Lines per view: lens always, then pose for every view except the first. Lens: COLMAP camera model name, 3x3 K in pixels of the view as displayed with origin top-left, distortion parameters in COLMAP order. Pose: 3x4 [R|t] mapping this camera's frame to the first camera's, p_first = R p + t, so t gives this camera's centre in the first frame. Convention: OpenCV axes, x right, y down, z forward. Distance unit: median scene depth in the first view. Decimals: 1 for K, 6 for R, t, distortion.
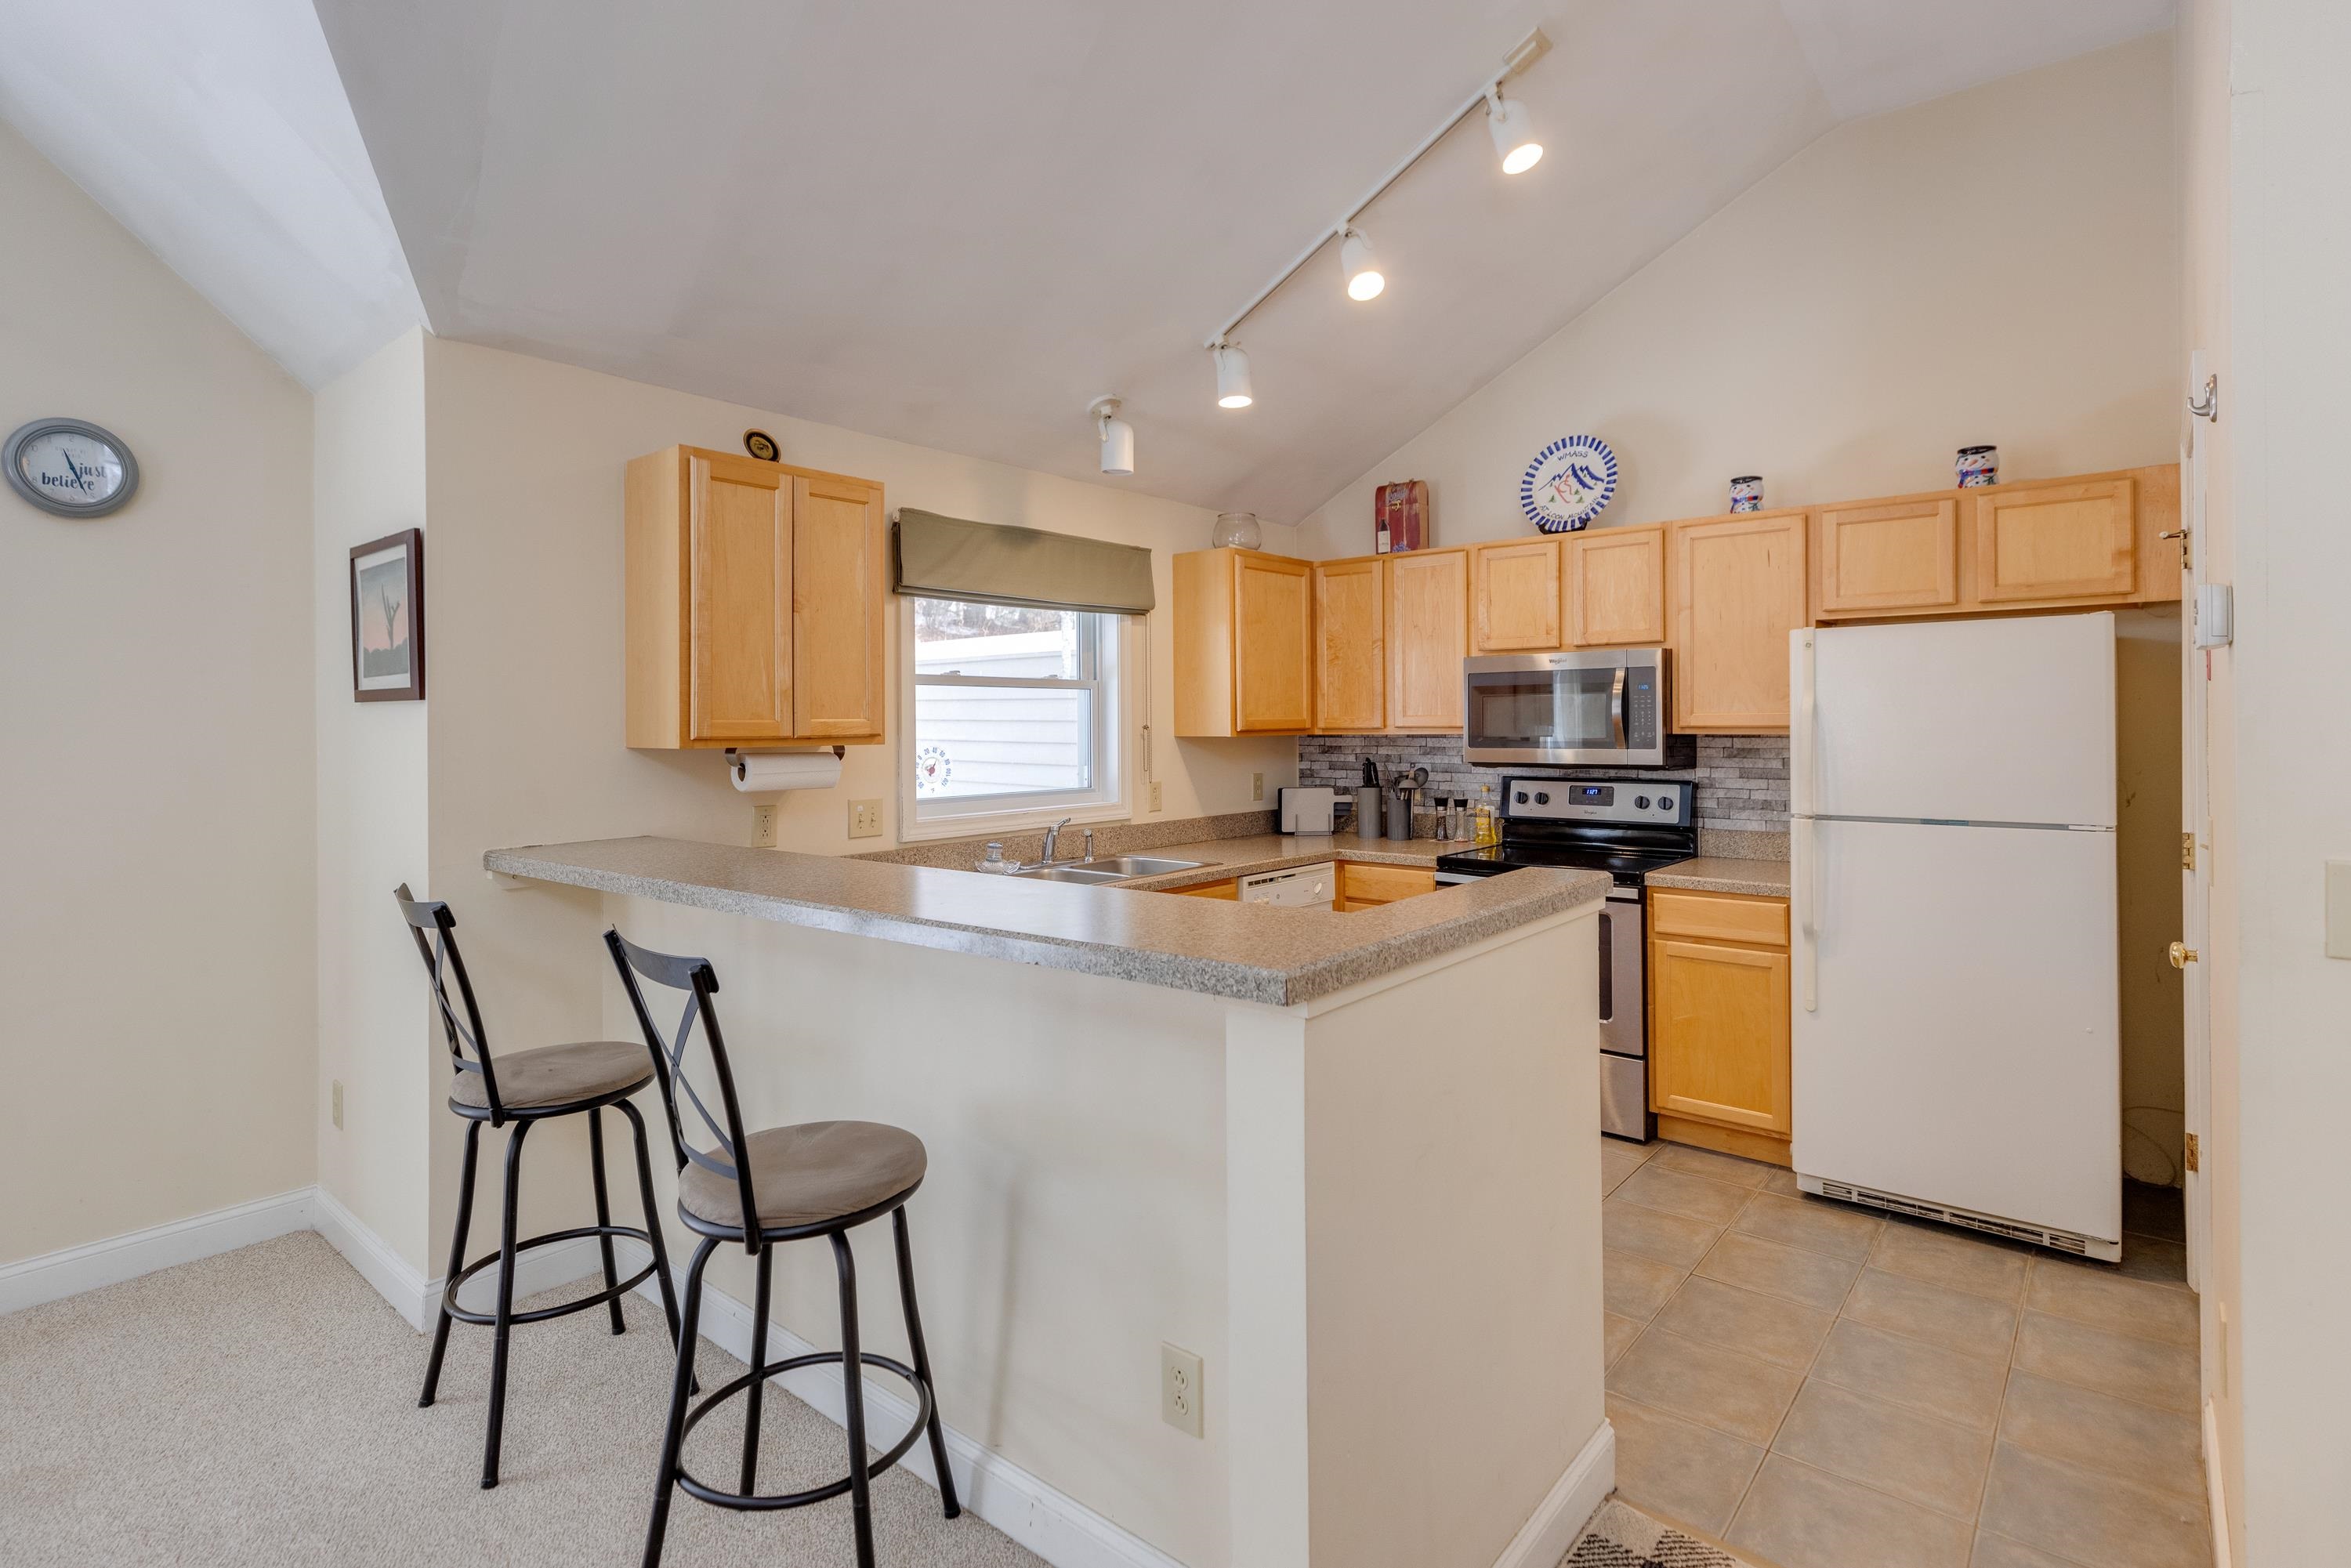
lens RADIAL K [[1166.3, 0, 1153.9], [0, 1166.3, 706.8], [0, 0, 1]] dist [-0.001379, 0.004106]
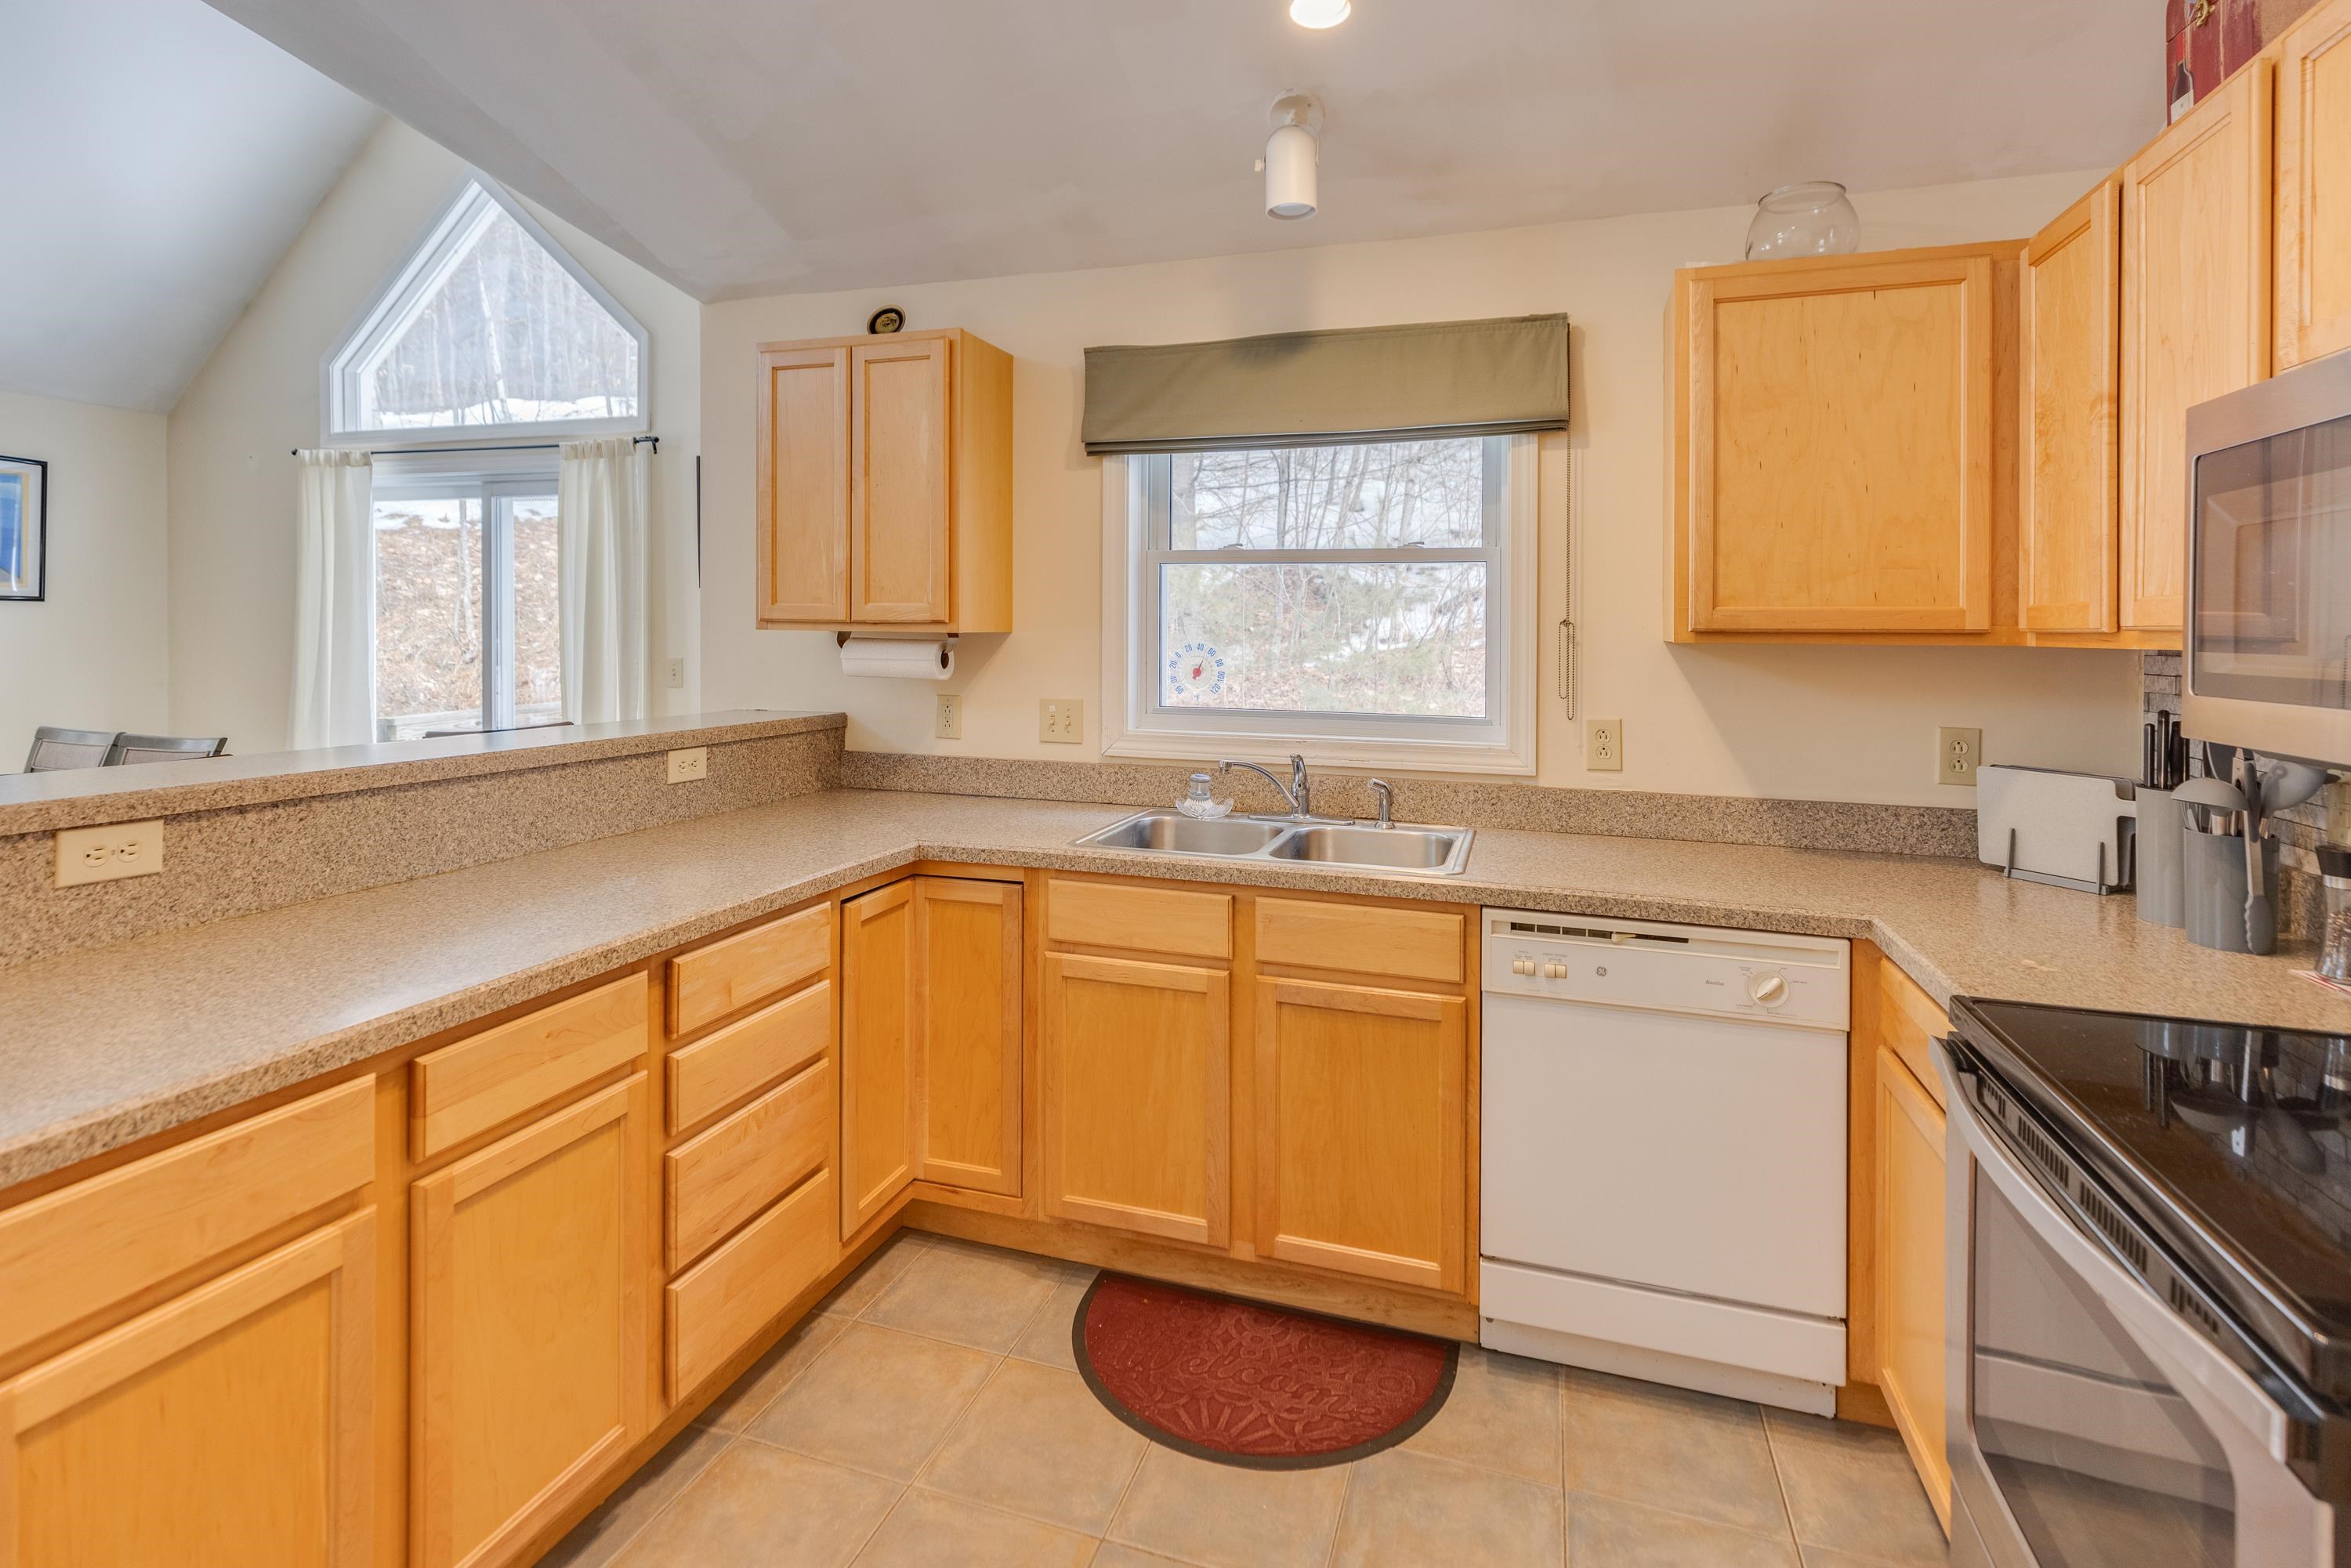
lens RADIAL K [[1099.4, 0, 1177.1], [0, 1099.4, 627.3], [0, 0, 1]] dist [-0.001615, -0.000253]
pose [[0.383728, 0.011845, -0.923370, 0.452353], [-0.000884, 0.999922, 0.012460, 0.014005], [0.923446, -0.003965, 0.383709, 0.654566]]
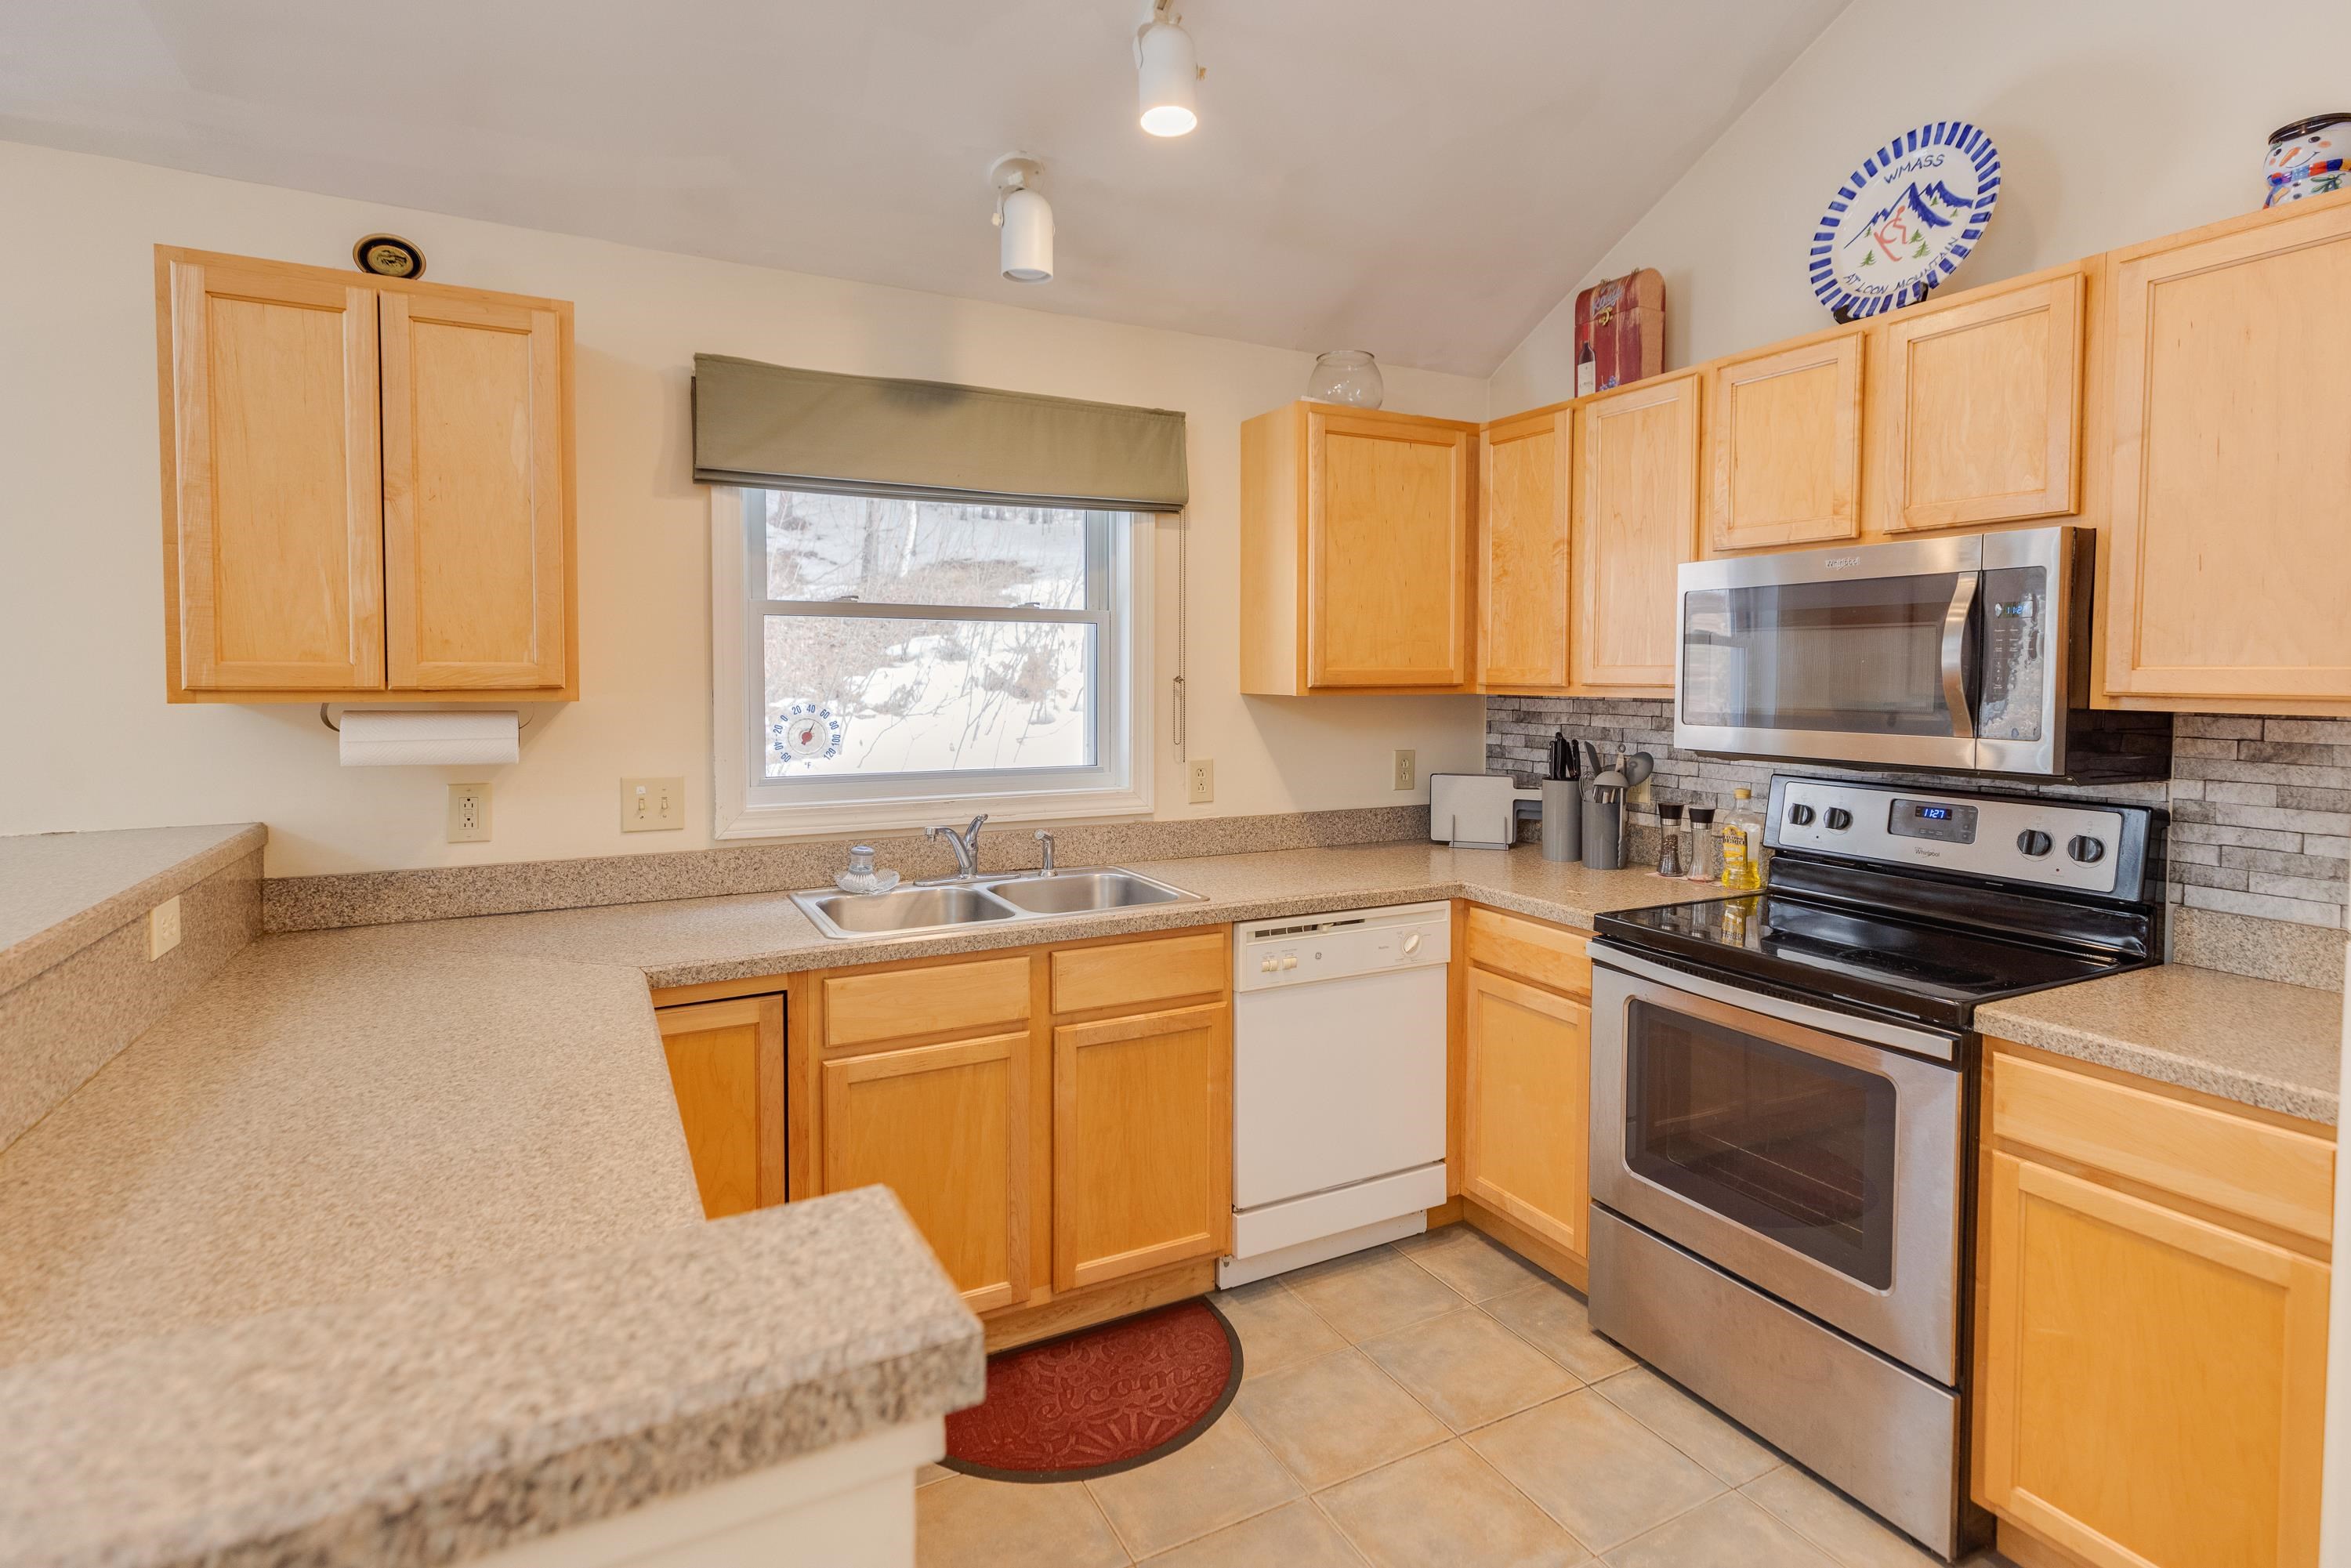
lens RADIAL K [[1166.3, 0, 1176.8], [0, 1166.3, 707.0], [0, 0, 1]] dist [-0.001379, 0.004106]
pose [[0.929763, 0.022394, -0.367478, 0.257613], [-0.005609, 0.998894, 0.046681, 0.002096], [0.368117, -0.041341, 0.928860, 0.397181]]
